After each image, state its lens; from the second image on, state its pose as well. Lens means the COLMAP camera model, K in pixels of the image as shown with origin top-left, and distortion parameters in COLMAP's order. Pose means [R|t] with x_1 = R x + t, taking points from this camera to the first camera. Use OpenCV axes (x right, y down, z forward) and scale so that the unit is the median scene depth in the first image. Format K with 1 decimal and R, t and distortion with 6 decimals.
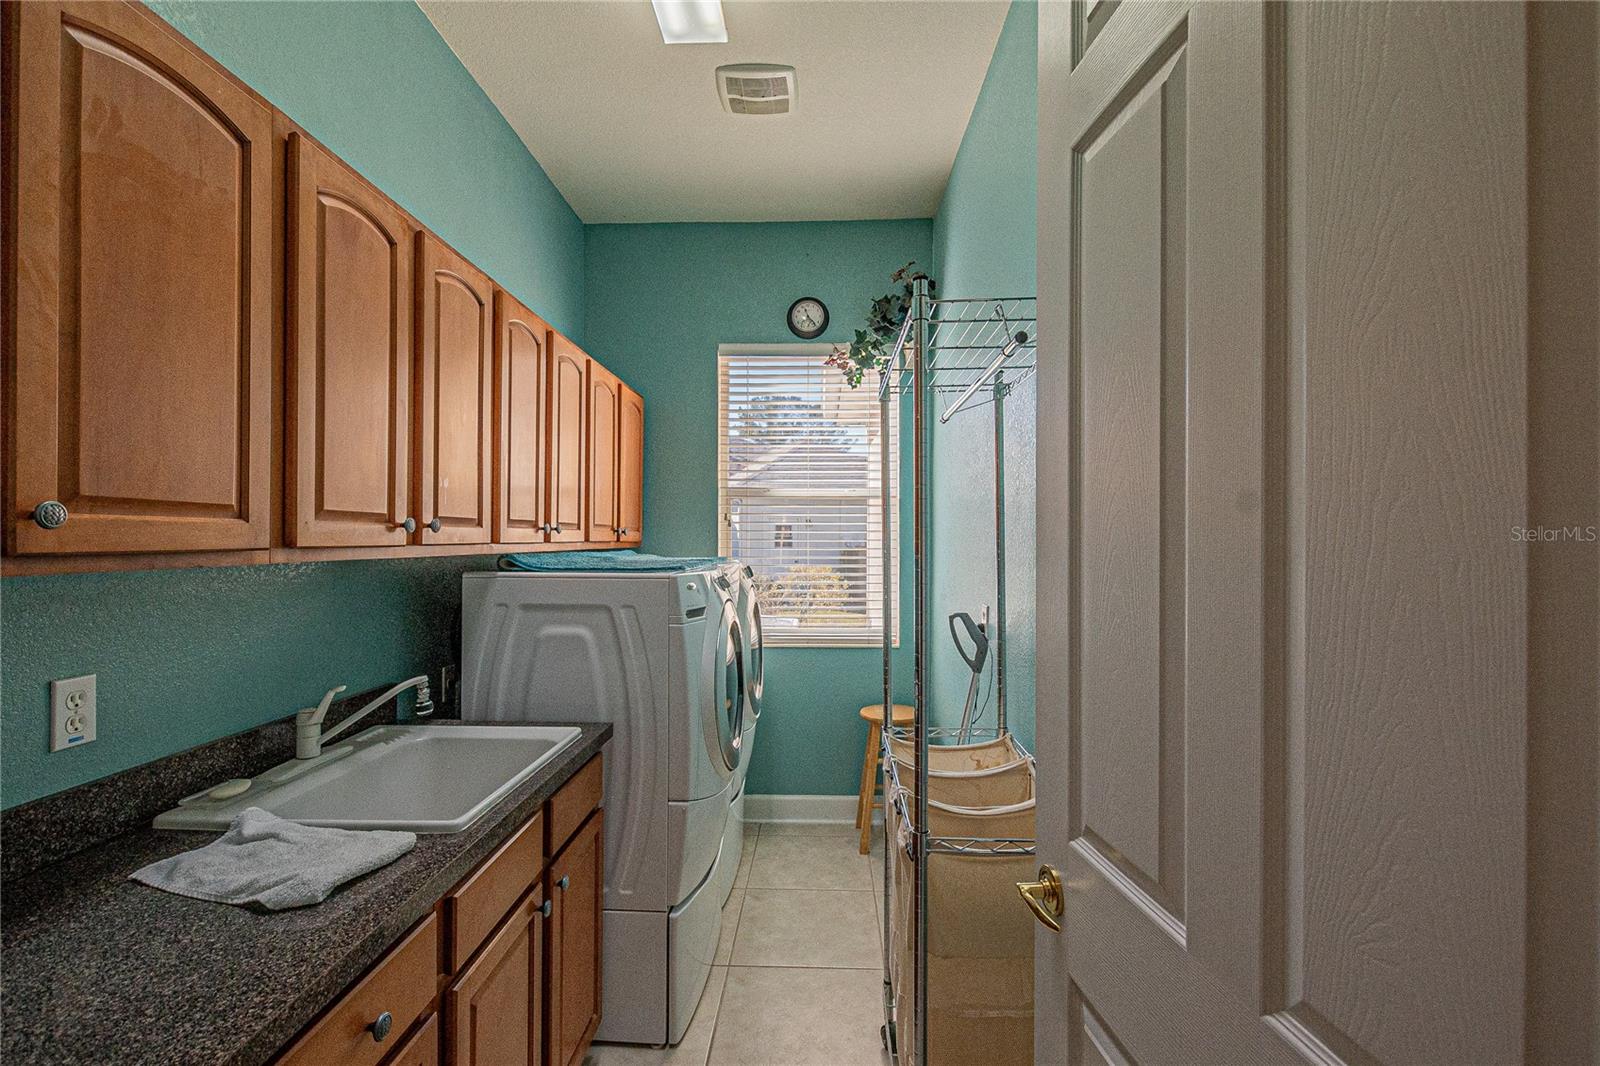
lens RADIAL K [[704.8, 0, 804.6], [0, 704.8, 539.7], [0, 0, 1]] dist [0.011638, -0.004807]
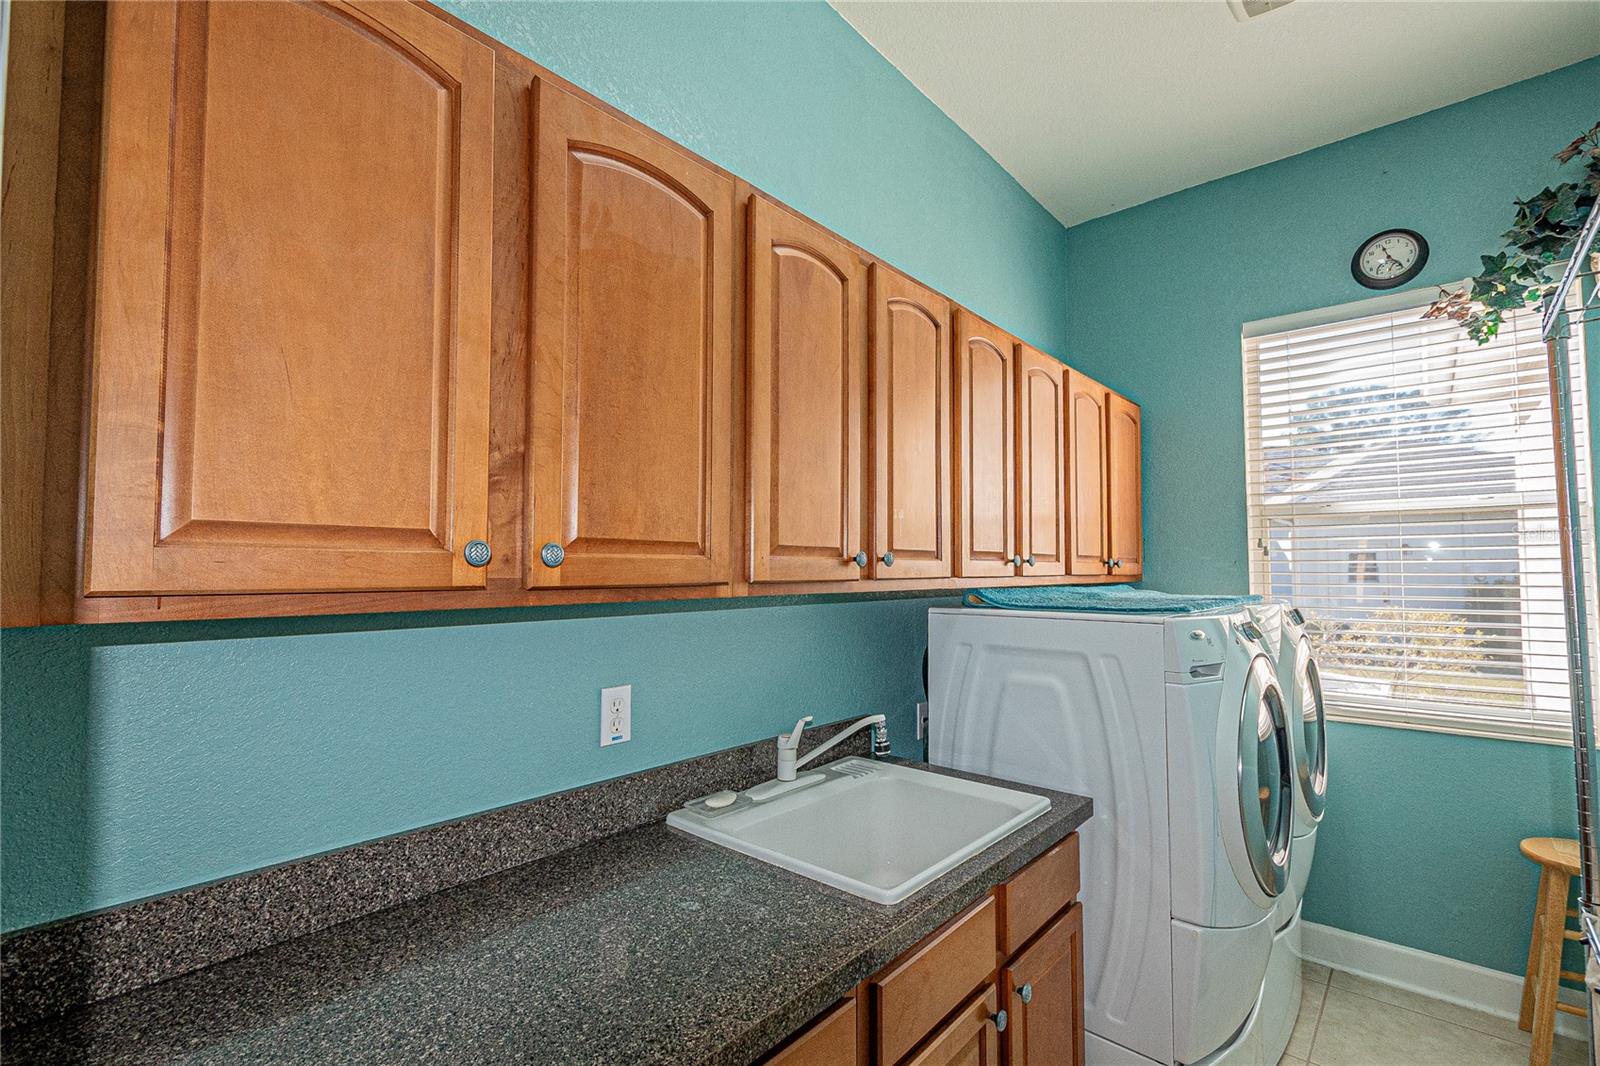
lens RADIAL K [[704.8, 0, 804.6], [0, 704.8, 539.7], [0, 0, 1]] dist [0.011638, -0.004807]
pose [[0.765753, -0.031514, -0.642362, 0.007381], [0.002113, 0.998917, -0.046487, -0.001575], [0.643131, 0.034241, 0.764990, 0.151750]]
